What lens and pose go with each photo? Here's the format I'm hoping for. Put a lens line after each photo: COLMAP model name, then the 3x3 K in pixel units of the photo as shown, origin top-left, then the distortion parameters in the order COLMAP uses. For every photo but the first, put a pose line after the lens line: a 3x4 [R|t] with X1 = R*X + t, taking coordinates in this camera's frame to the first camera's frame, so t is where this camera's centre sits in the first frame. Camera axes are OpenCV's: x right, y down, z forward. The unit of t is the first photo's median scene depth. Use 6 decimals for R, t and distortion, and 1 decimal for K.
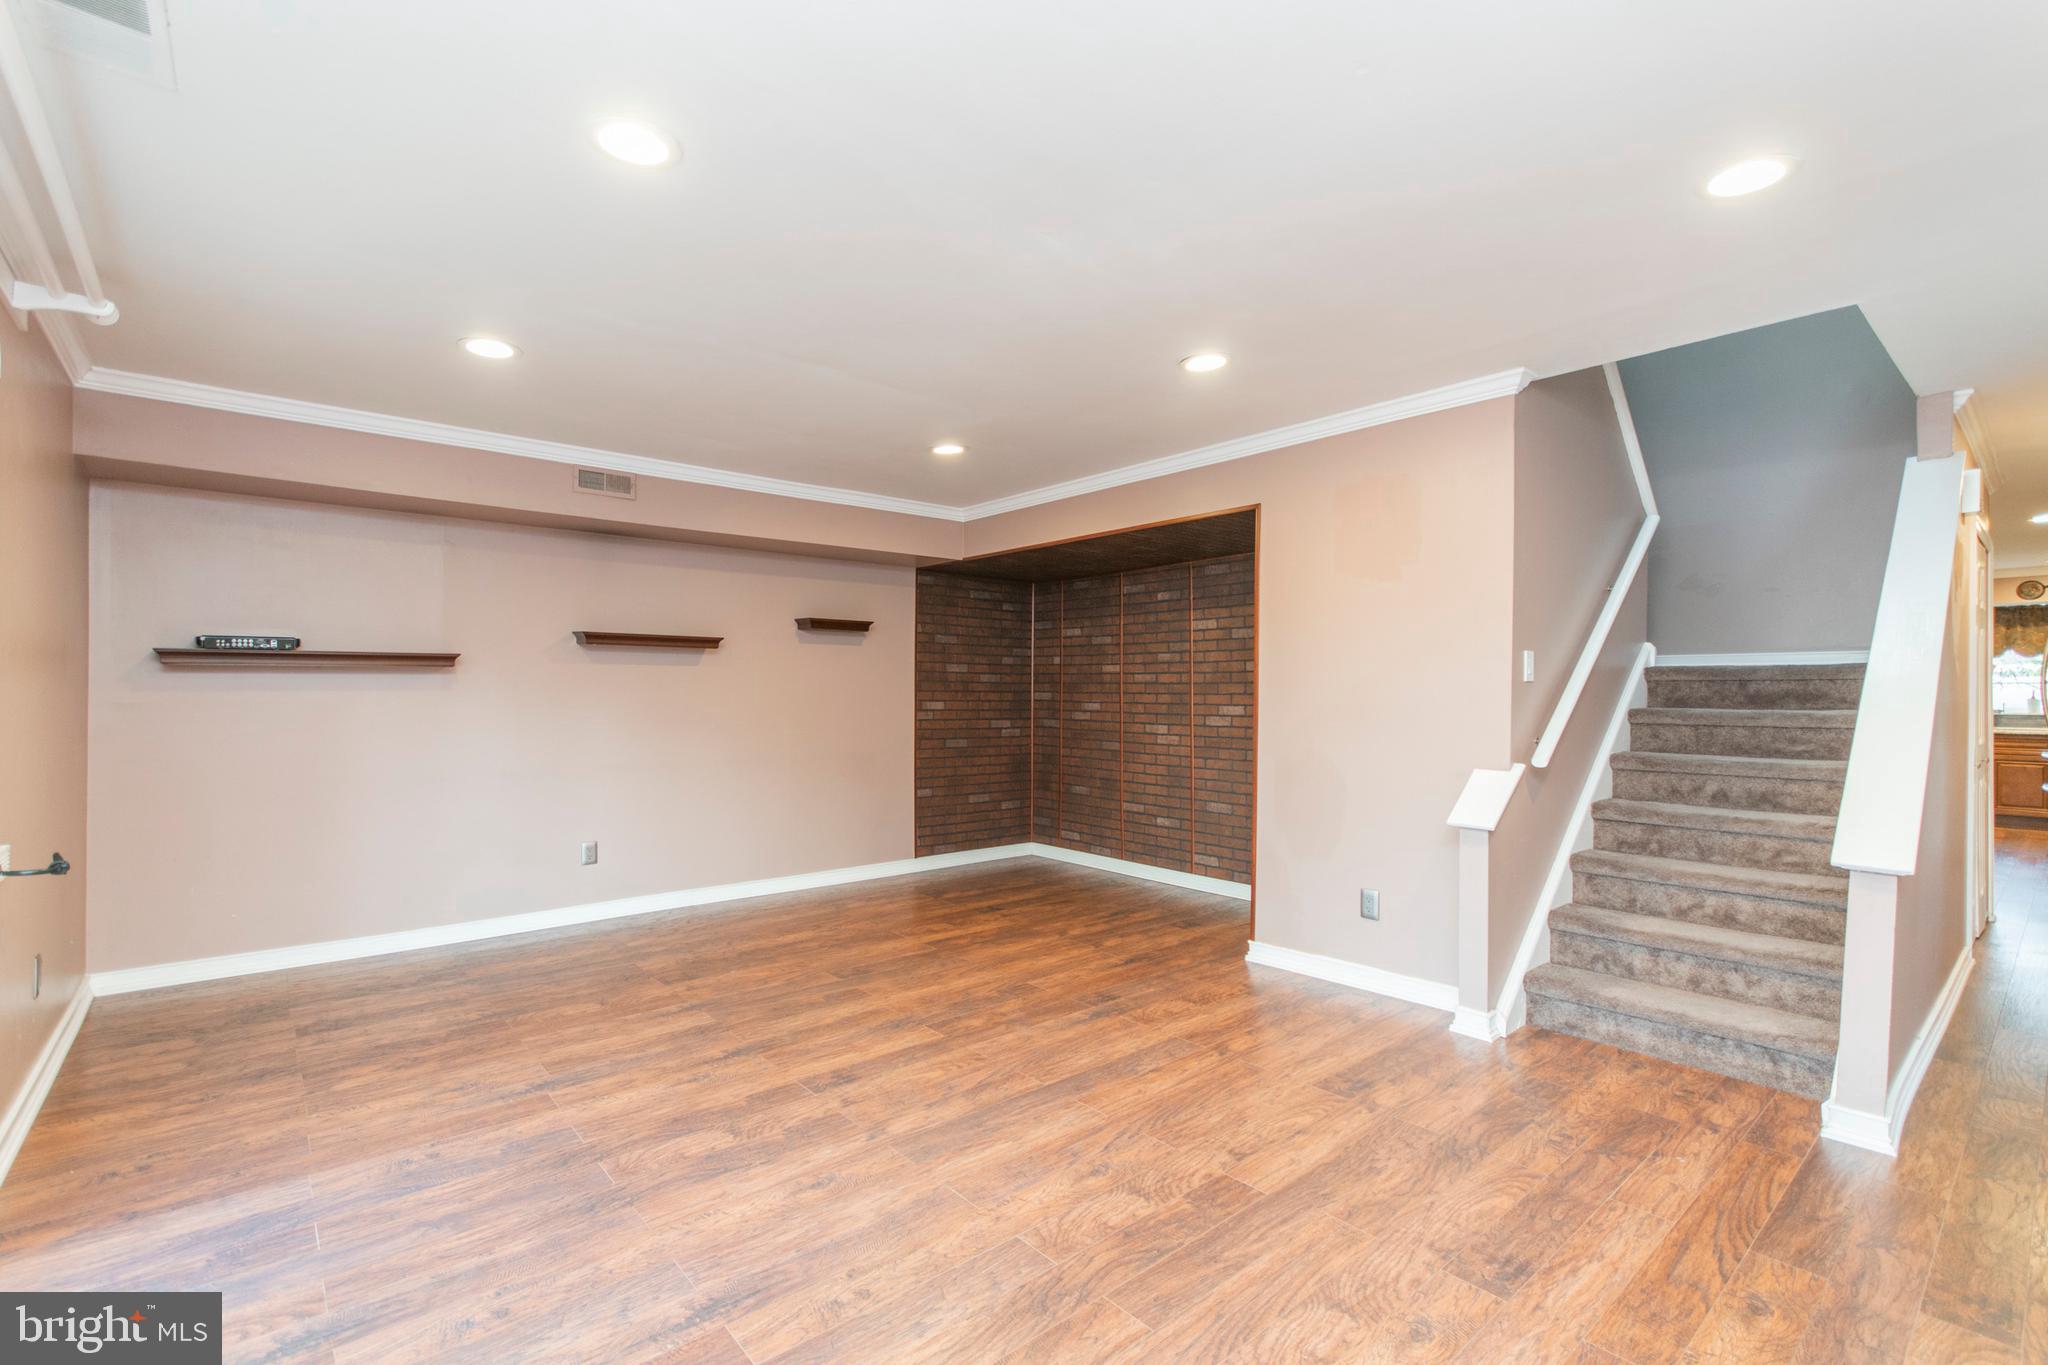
lens RADIAL K [[916.0, 0, 1007.0], [0, 916.0, 687.4], [0, 0, 1]] dist [0.003614, 0.000072]
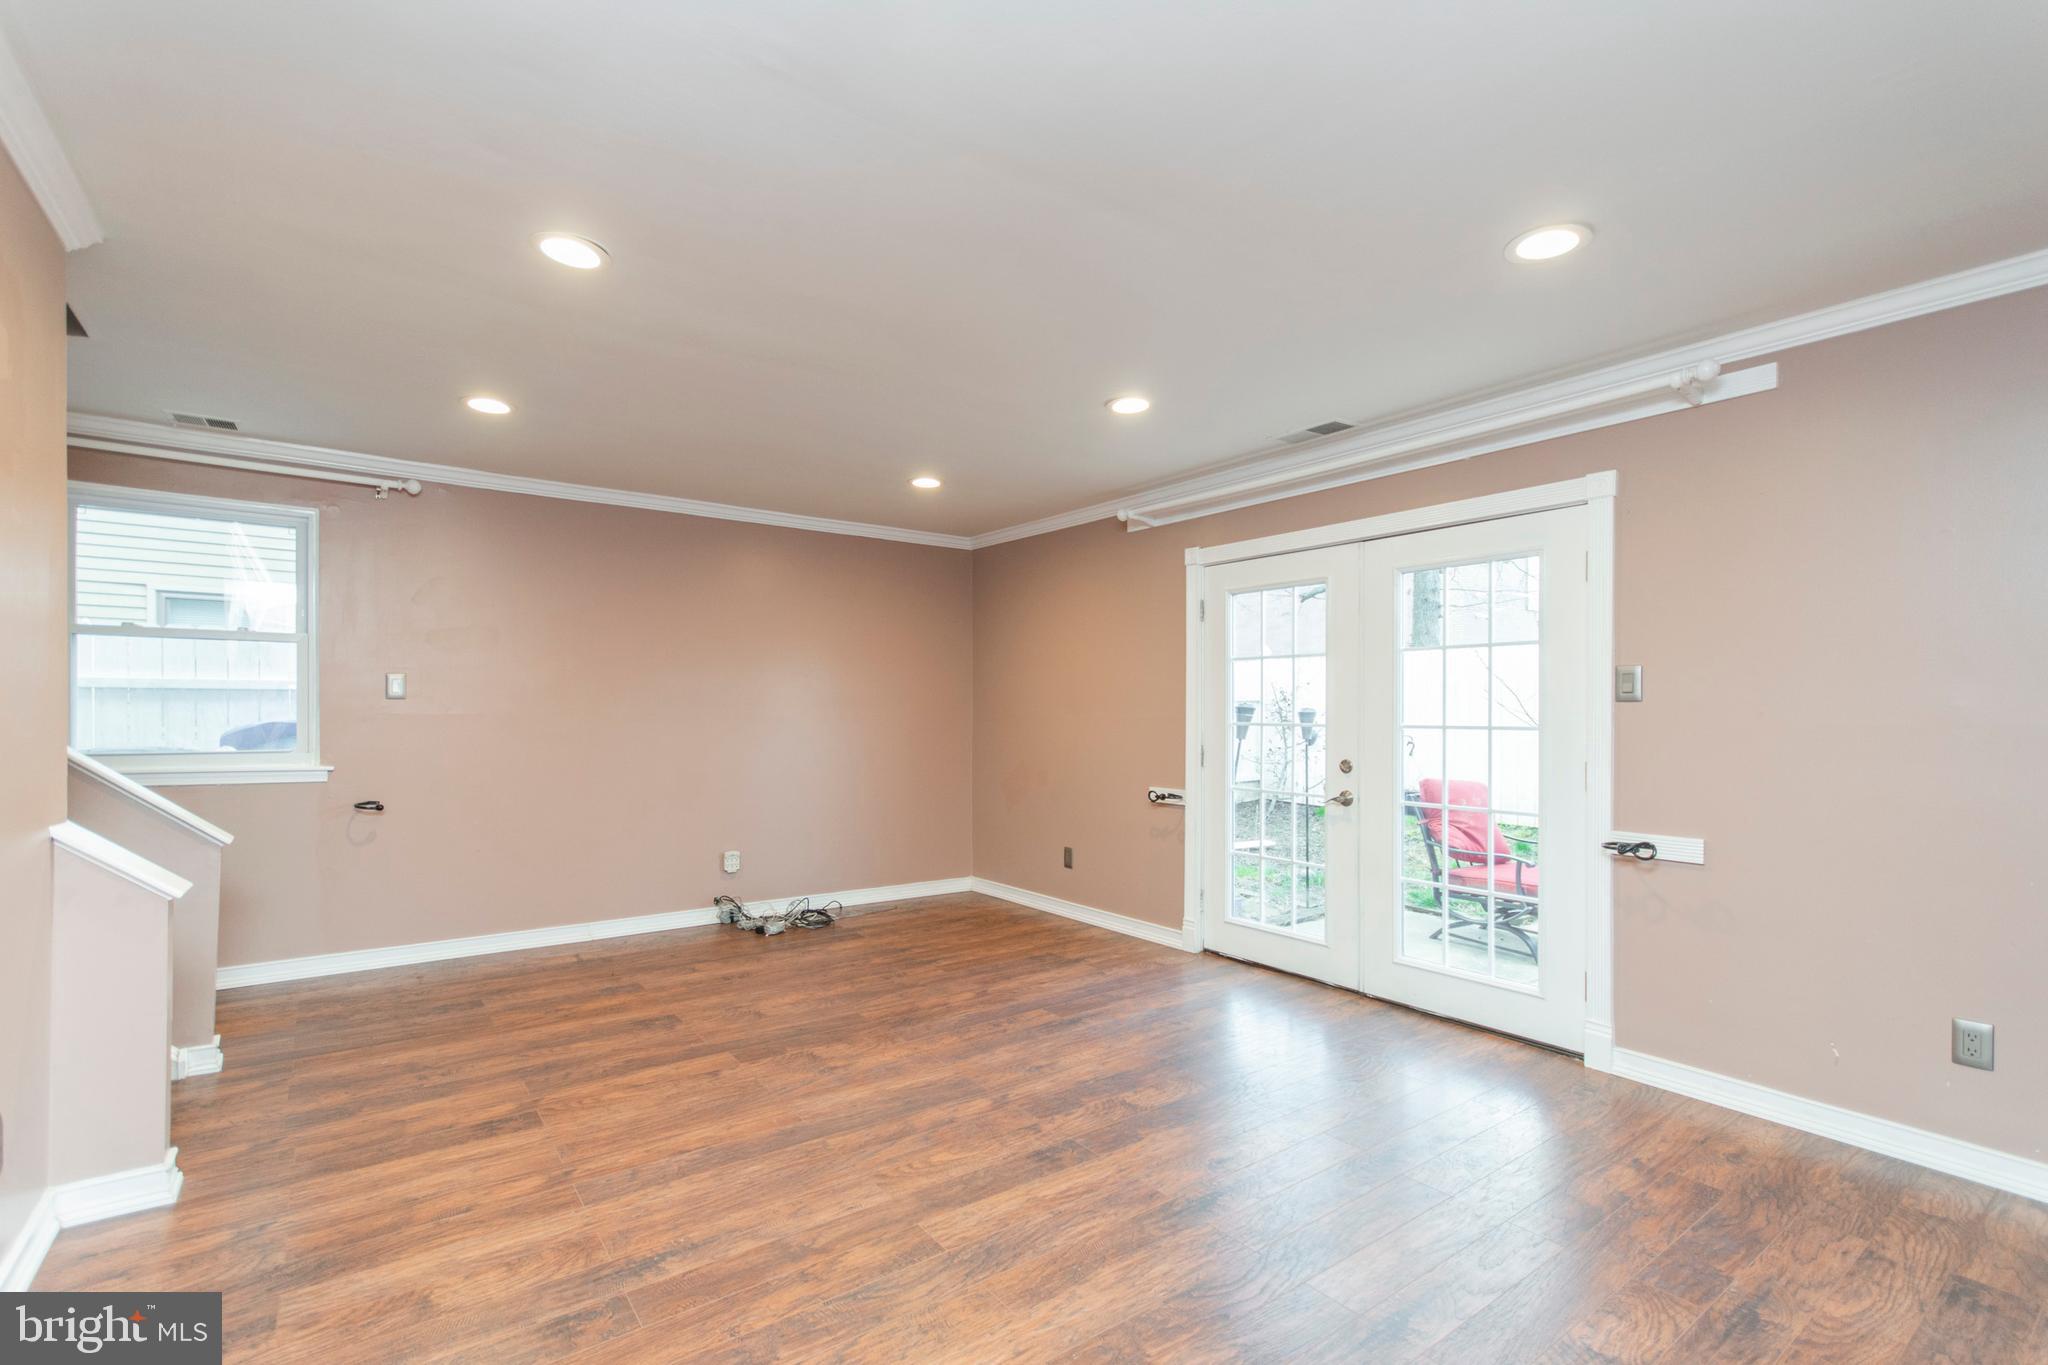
lens RADIAL K [[916.0, 0, 996.2], [0, 916.0, 723.5], [0, 0, 1]] dist [0.003614, 0.000072]
pose [[-0.996260, -0.009169, 0.085915, -0.171862], [-0.008717, 0.999946, 0.005635, 0.012467], [-0.085962, 0.004865, -0.996287, 1.589519]]
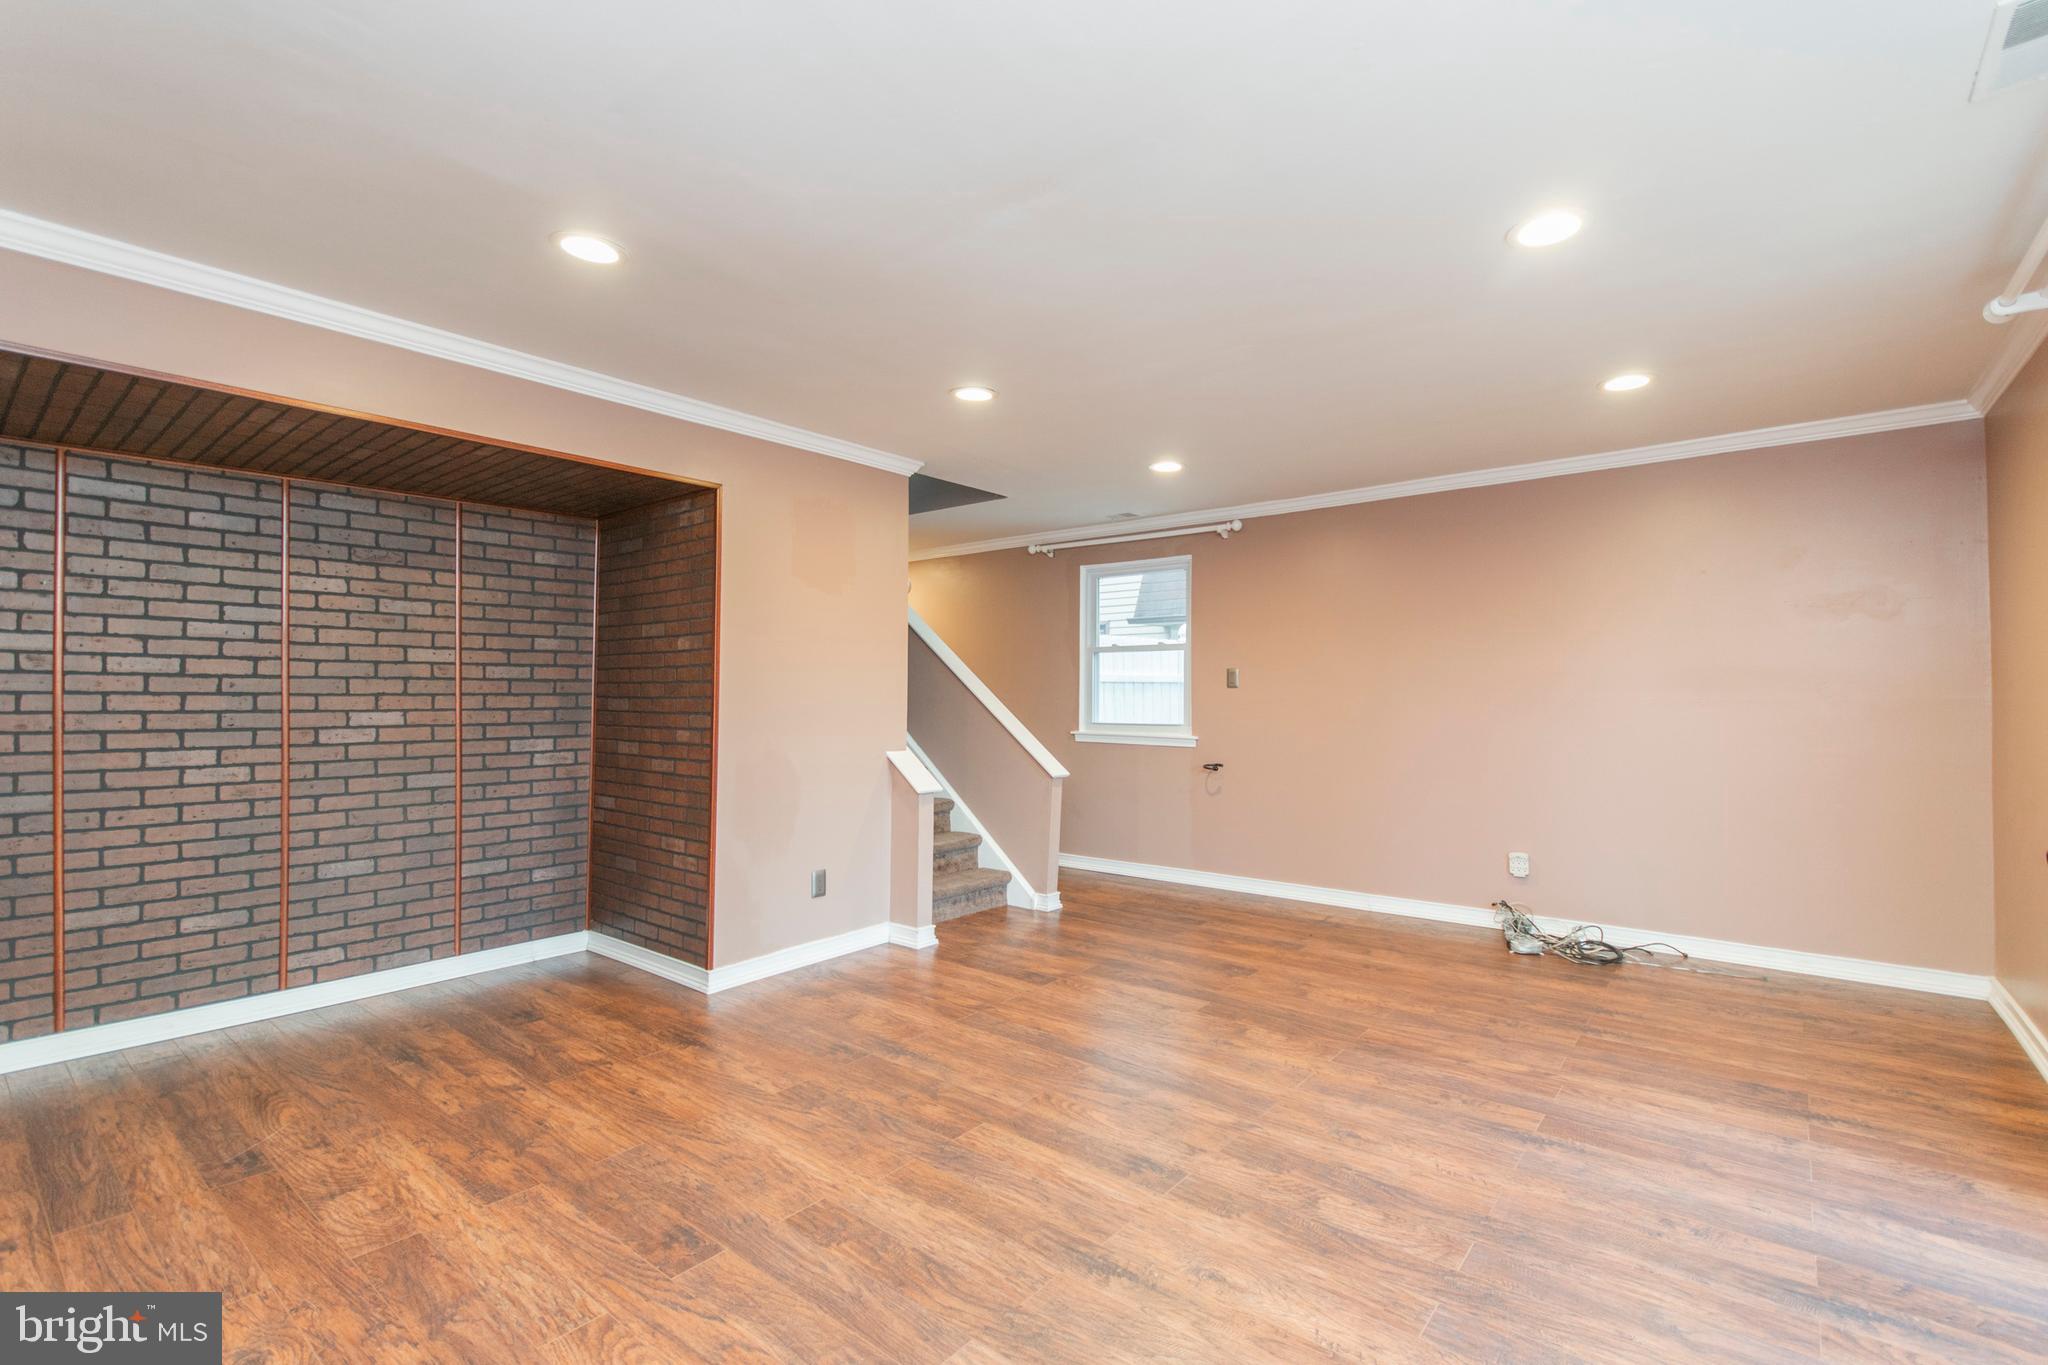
lens RADIAL K [[916.0, 0, 1016.4], [0, 916.0, 683.1], [0, 0, 1]] dist [0.003614, 0.000072]
pose [[-0.173719, 0.010613, 0.984738, -0.828058], [-0.005967, 0.999912, -0.011829, 0.006469], [-0.984777, -0.007931, -0.173641, 1.069878]]
